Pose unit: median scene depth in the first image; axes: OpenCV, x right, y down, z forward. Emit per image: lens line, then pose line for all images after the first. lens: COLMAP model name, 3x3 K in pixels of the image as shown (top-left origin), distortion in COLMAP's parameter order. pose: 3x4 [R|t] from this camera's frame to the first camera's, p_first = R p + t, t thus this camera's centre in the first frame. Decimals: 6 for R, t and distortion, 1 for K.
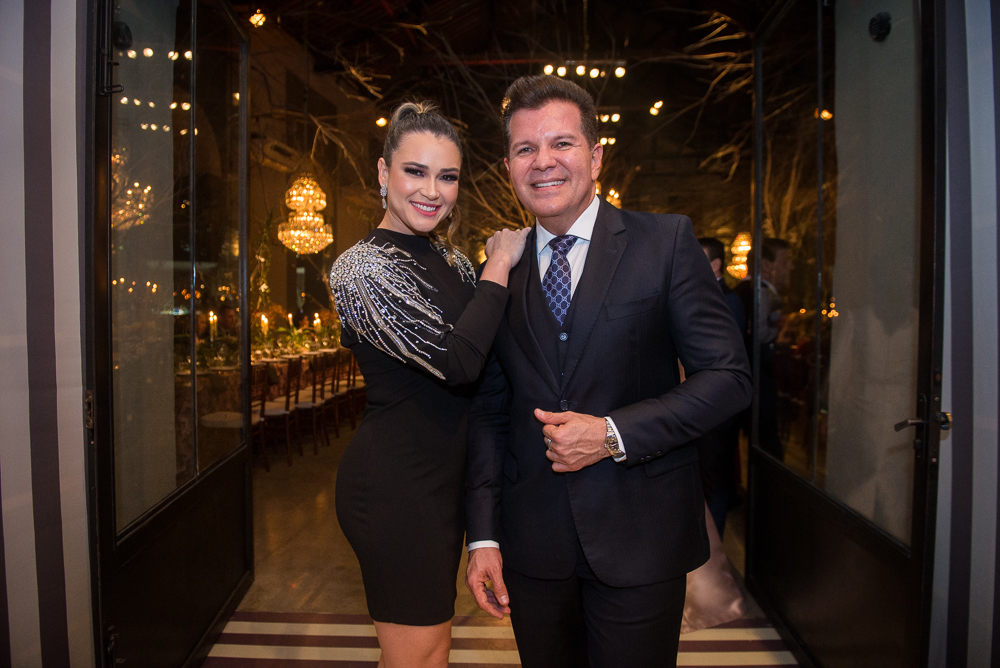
lens RADIAL K [[676.1, 0, 504.6], [0, 676.1, 332.8], [0, 0, 1]] dist [-0.042613, -0.001650]
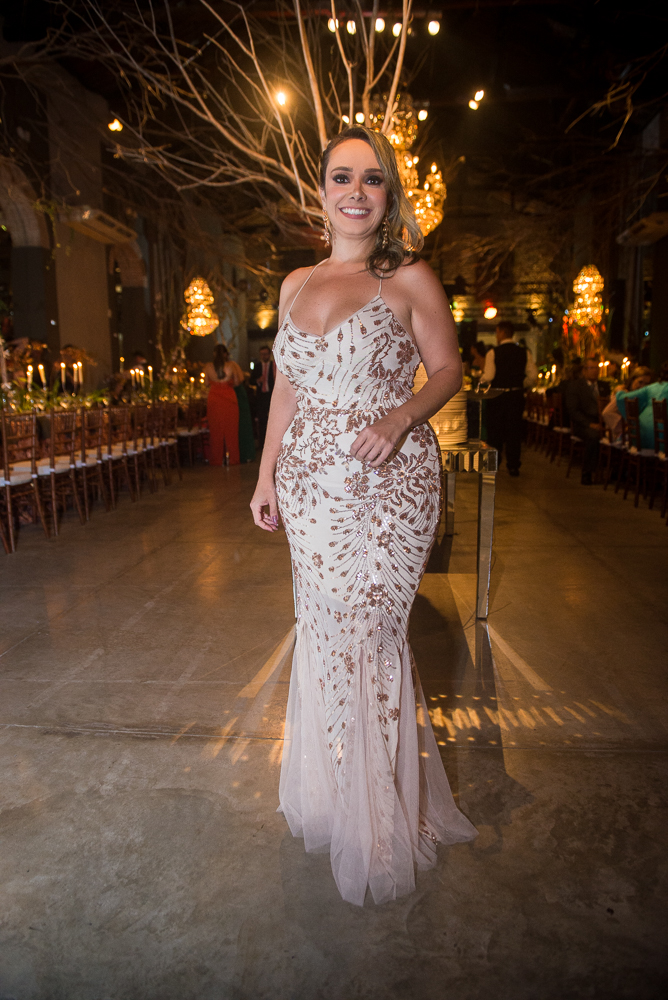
lens RADIAL K [[675.6, 0, 334.0], [0, 675.6, 500.0], [0, 0, 1]] dist [-0.055114, 0.002640]
pose [[0.998259, -0.023997, 0.053873, 0.025074], [0.016837, 0.991421, 0.129616, 0.023773], [-0.056521, -0.128484, 0.990100, 0.373123]]
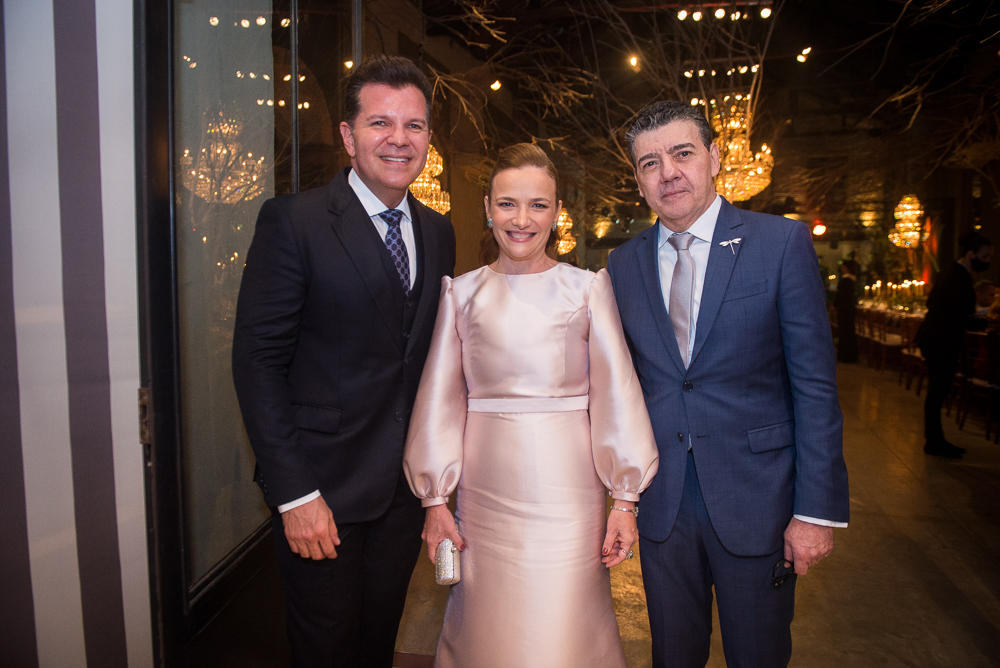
lens RADIAL K [[689.5, 0, 496.9], [0, 689.5, 335.9], [0, 0, 1]] dist [-0.051125, -0.001984]
pose [[0.985508, 0.007732, -0.169450, -0.031860], [-0.001401, 0.999298, 0.037450, 0.001425], [0.169621, -0.036670, 0.984827, 0.079306]]
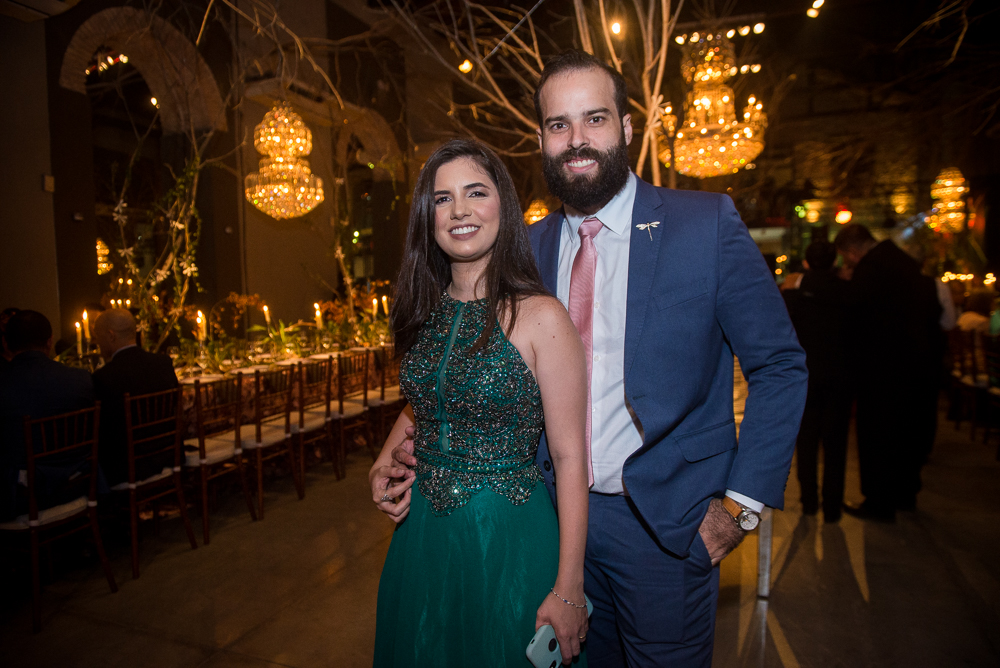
lens RADIAL K [[672.5, 0, 502.4], [0, 672.5, 334.7], [0, 0, 1]] dist [-0.053258, -0.001602]
pose [[0.976184, -0.018109, -0.216186, 0.067135], [0.026118, 0.999072, 0.034246, -0.014900], [0.215365, -0.039077, 0.975751, 0.361416]]
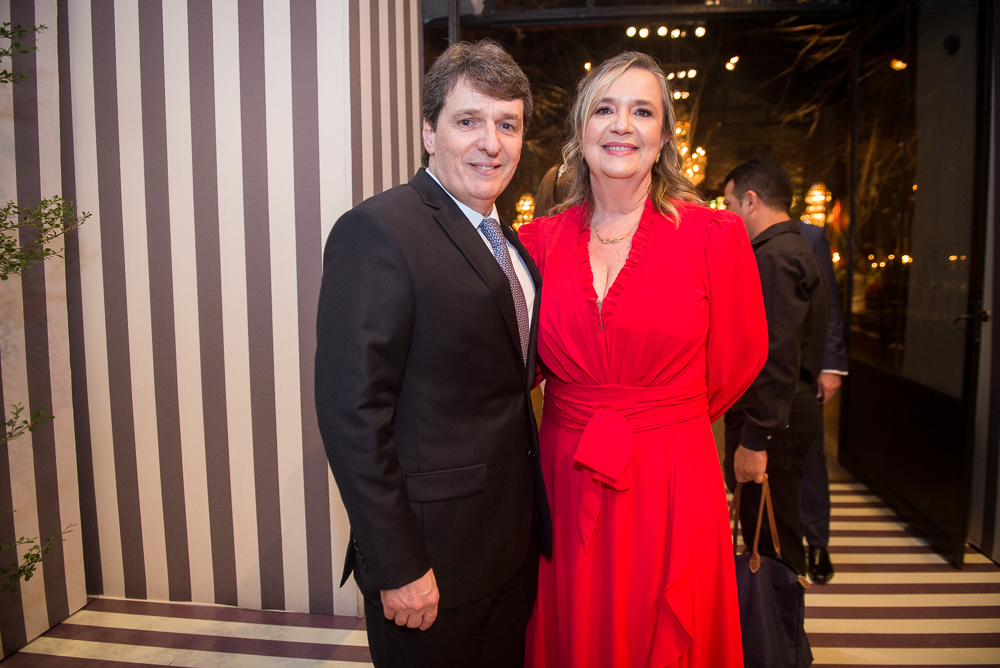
lens RADIAL K [[676.1, 0, 504.6], [0, 676.1, 332.8], [0, 0, 1]] dist [-0.042613, -0.001650]
pose [[0.996672, -0.006973, -0.081221, -0.076139], [0.012510, 0.997616, 0.067862, 0.010450], [0.080554, -0.068652, 0.994383, -0.142948]]
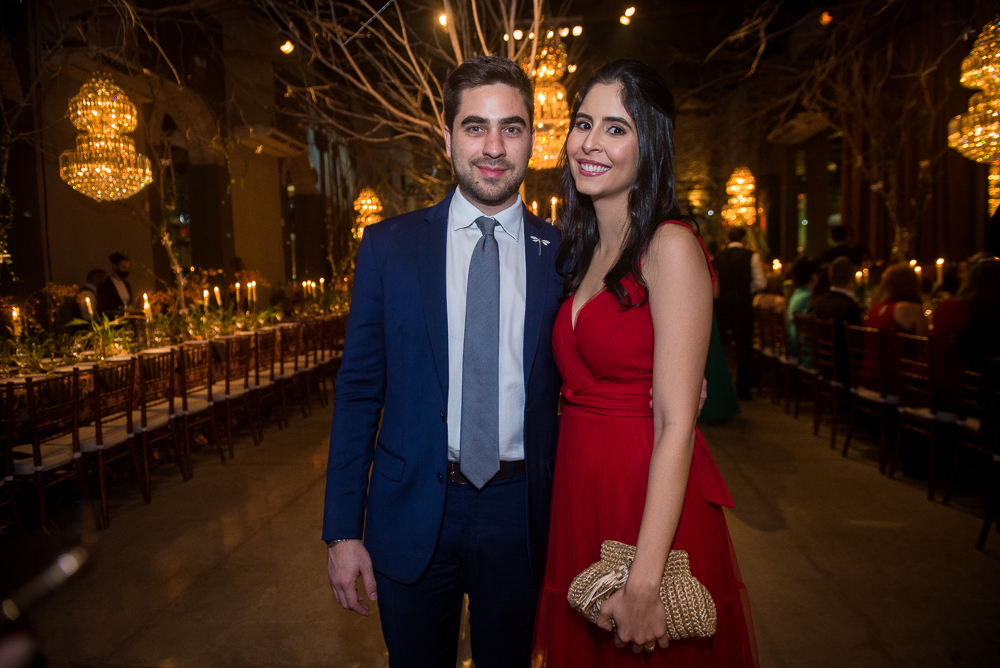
lens RADIAL K [[672.5, 0, 502.4], [0, 672.5, 334.7], [0, 0, 1]] dist [-0.053258, -0.001602]
pose [[0.997781, -0.044767, 0.049278, 0.036637], [0.041958, 0.997513, 0.056632, -0.011063], [-0.051691, -0.054439, 0.997178, 0.346820]]
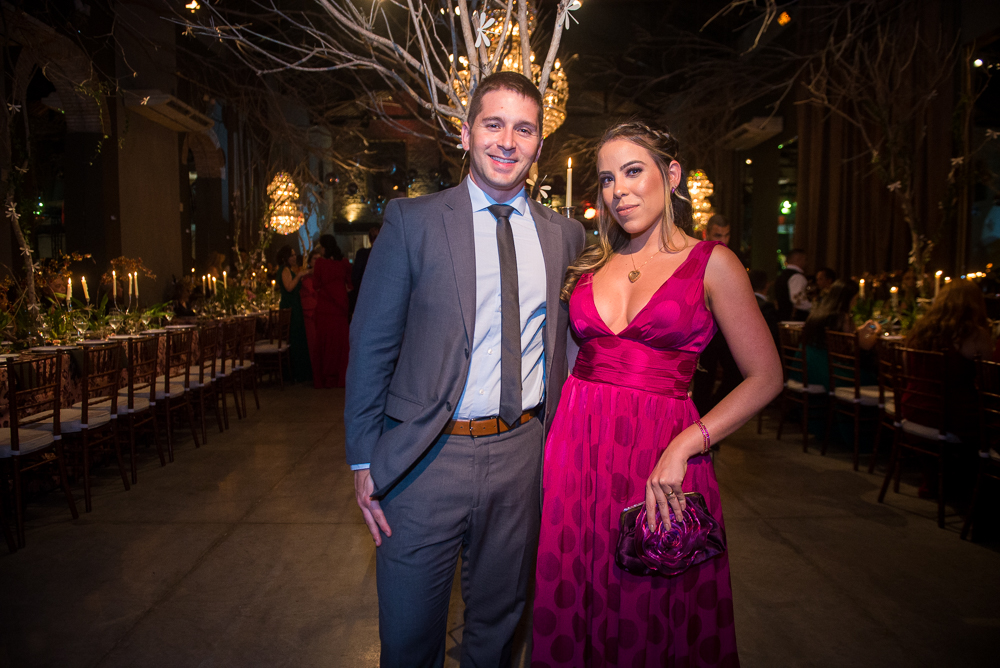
lens RADIAL K [[675.6, 0, 501.9], [0, 675.6, 334.3], [0, 0, 1]] dist [-0.055114, 0.002640]
pose [[0.984197, -0.020346, 0.175904, 0.009745], [0.011360, 0.998586, 0.051939, -0.011197], [-0.176712, -0.049119, 0.983036, 0.489317]]
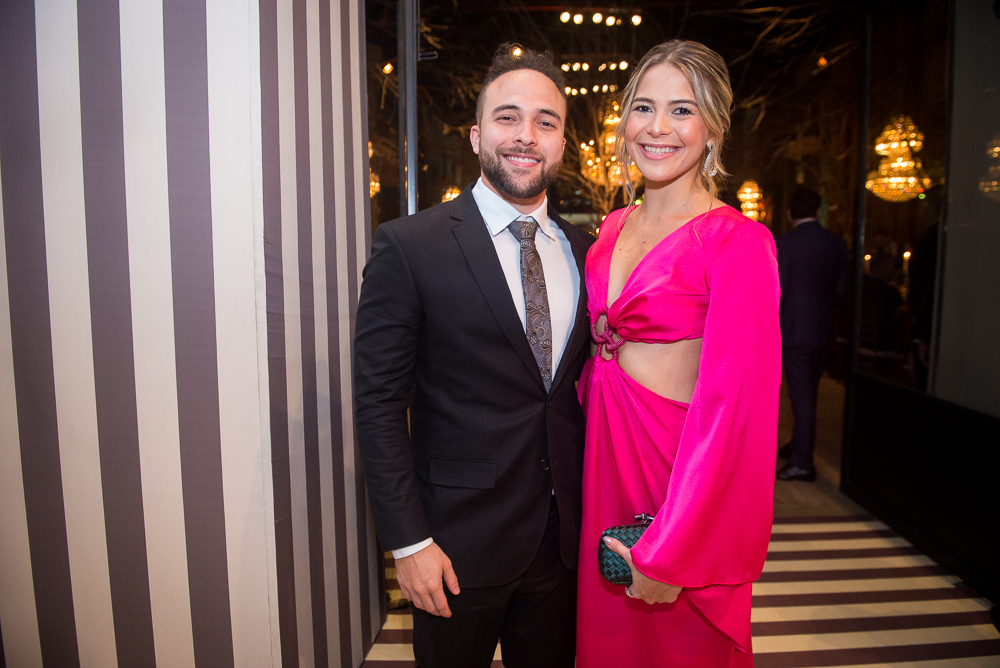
lens RADIAL K [[675.6, 0, 501.9], [0, 675.6, 334.3], [0, 0, 1]] dist [-0.055114, 0.002640]
pose [[0.999229, -0.013696, 0.036794, -0.107450], [0.010813, 0.996938, 0.077448, 0.004926], [-0.037742, -0.076991, 0.996317, -0.041708]]
